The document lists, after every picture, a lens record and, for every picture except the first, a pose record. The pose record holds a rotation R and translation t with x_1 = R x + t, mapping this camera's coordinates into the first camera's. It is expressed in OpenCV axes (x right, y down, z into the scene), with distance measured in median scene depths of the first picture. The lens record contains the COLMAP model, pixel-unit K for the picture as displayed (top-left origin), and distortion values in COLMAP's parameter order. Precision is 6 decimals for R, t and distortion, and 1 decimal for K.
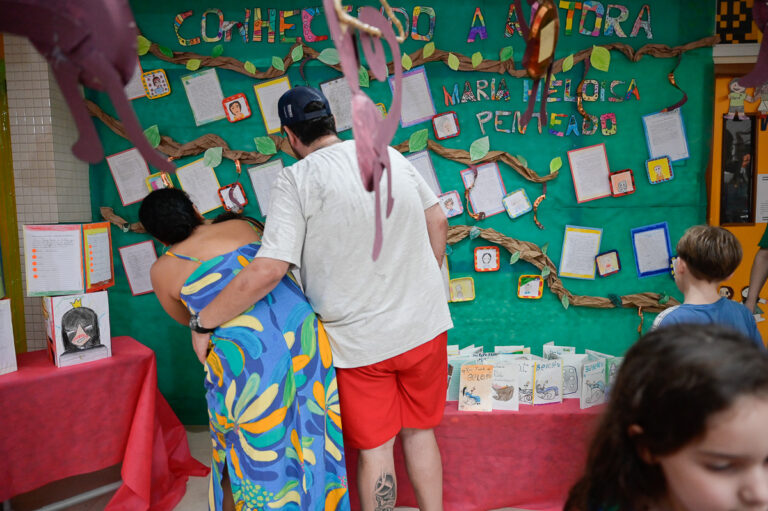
lens RADIAL K [[519.5, 0, 384.4], [0, 519.5, 254.0], [0, 0, 1]] dist [0.001591, 0.002454]
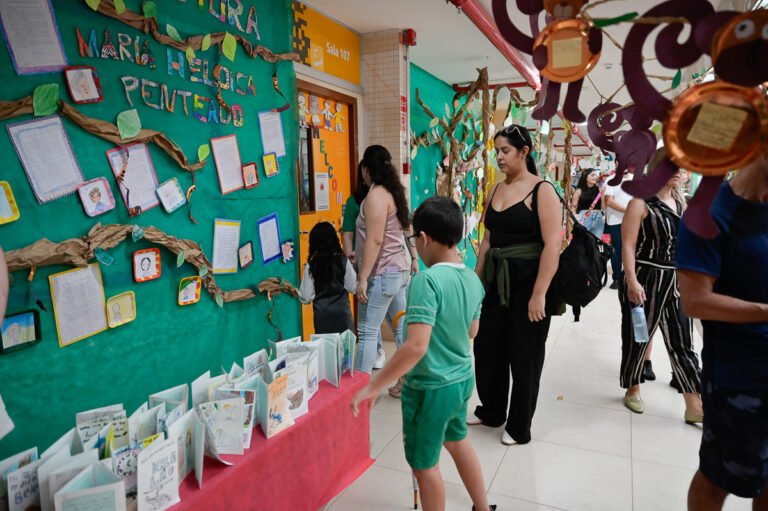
lens RADIAL K [[519.5, 0, 384.0], [0, 519.5, 256.0], [0, 0, 1]] dist [0.001591, 0.002454]
pose [[0.392780, -0.104765, 0.913646, -0.393120], [0.093487, 0.992892, 0.073662, -0.029174], [-0.914869, 0.056481, 0.399782, 0.354799]]
